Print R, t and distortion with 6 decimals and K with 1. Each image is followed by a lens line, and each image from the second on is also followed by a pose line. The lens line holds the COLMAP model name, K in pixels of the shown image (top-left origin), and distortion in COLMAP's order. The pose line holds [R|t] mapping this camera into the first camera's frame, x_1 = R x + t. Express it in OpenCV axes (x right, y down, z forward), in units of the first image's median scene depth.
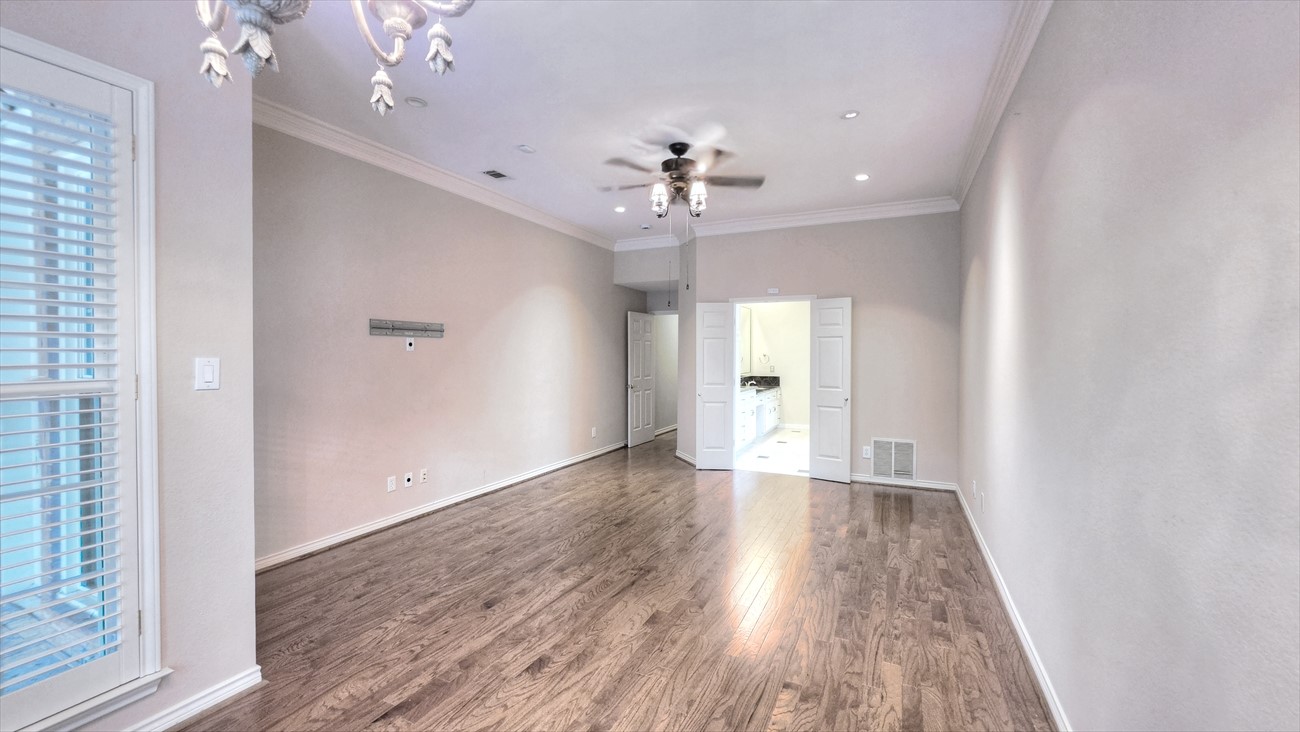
lens RADIAL K [[522.0, 0, 650.1], [0, 522.0, 361.7], [0, 0, 1]] dist [-0.004681, 0.001040]
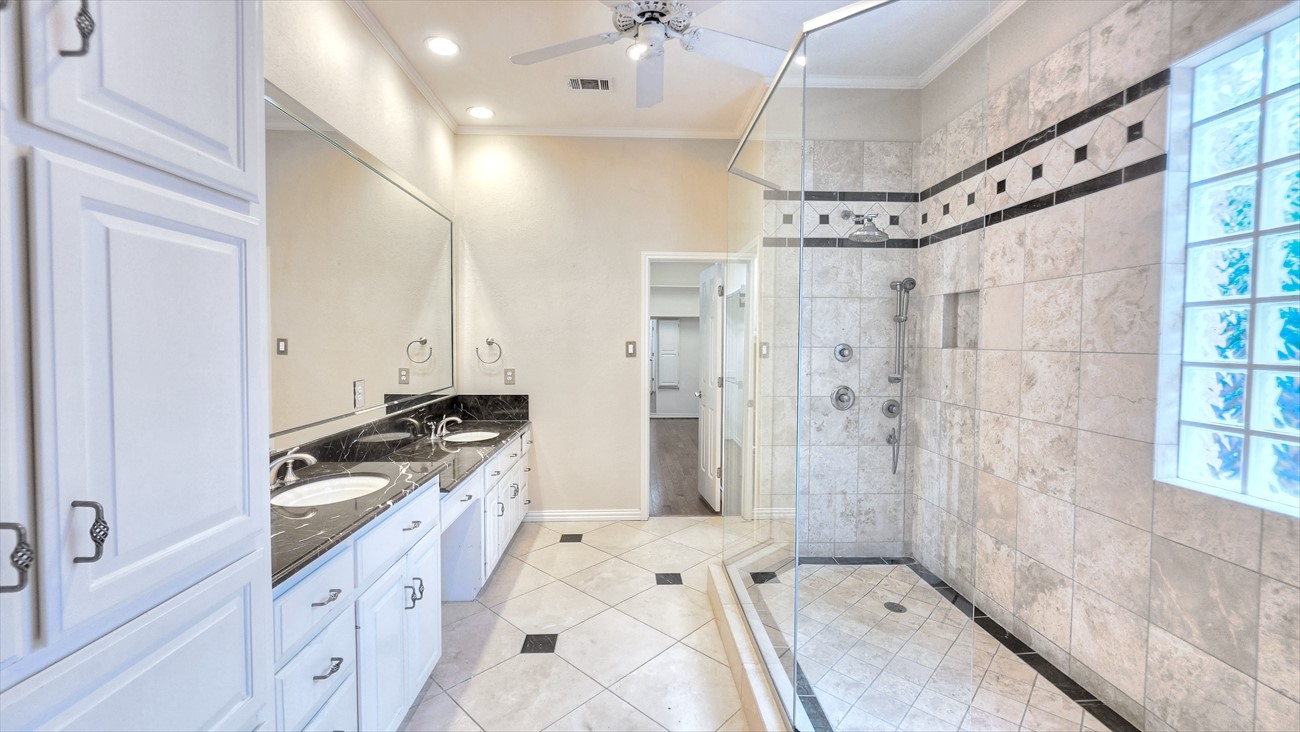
lens RADIAL K [[522.0, 0, 648.0], [0, 522.0, 359.0], [0, 0, 1]] dist [-0.004681, 0.001040]
pose [[0.884562, -0.013648, 0.466223, 0.141502], [0.000358, 0.999591, 0.028582, -0.011340], [-0.466422, -0.025115, 0.884205, 0.595243]]
